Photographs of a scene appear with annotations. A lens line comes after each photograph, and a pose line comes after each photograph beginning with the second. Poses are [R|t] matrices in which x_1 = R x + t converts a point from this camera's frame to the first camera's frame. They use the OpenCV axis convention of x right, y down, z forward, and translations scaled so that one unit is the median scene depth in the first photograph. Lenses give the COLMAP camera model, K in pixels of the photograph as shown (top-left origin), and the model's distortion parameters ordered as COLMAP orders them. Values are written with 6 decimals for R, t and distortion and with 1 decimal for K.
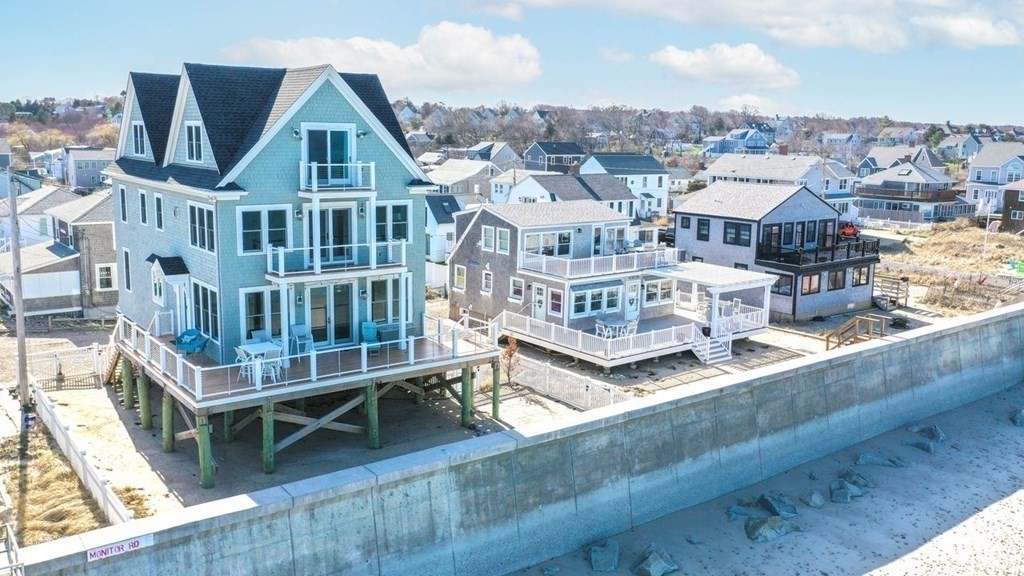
lens RADIAL K [[832.7, 0, 512.0], [0, 832.7, 288.0], [0, 0, 1]] dist [-0.011412, -0.002073]
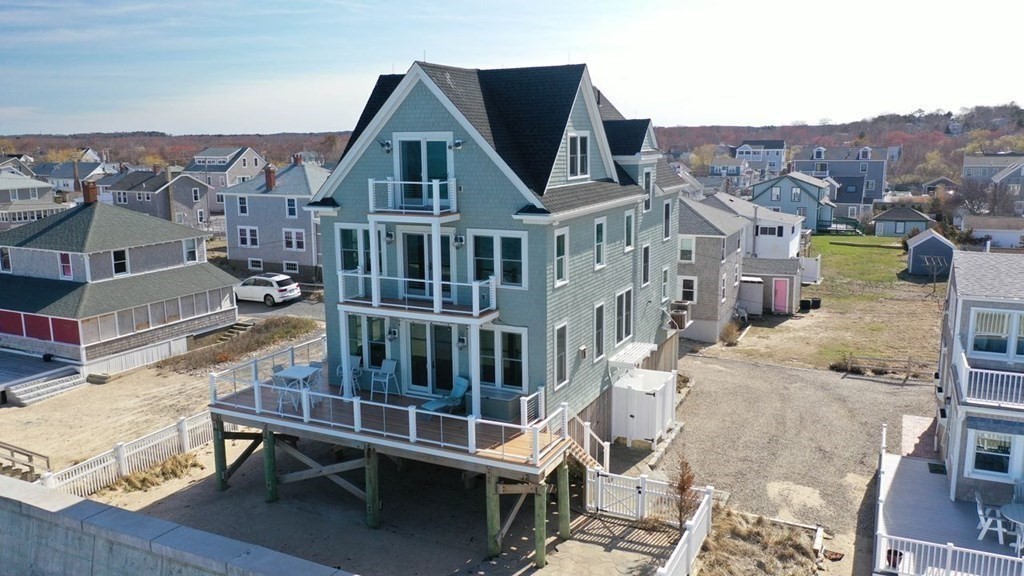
lens RADIAL K [[832.7, 0, 512.0], [0, 832.7, 288.0], [0, 0, 1]] dist [-0.011412, -0.002073]
pose [[0.446816, 0.140975, -0.883449, 0.579475], [-0.145342, 0.985826, 0.083803, -0.126428], [0.882741, 0.090958, 0.460973, 0.703306]]
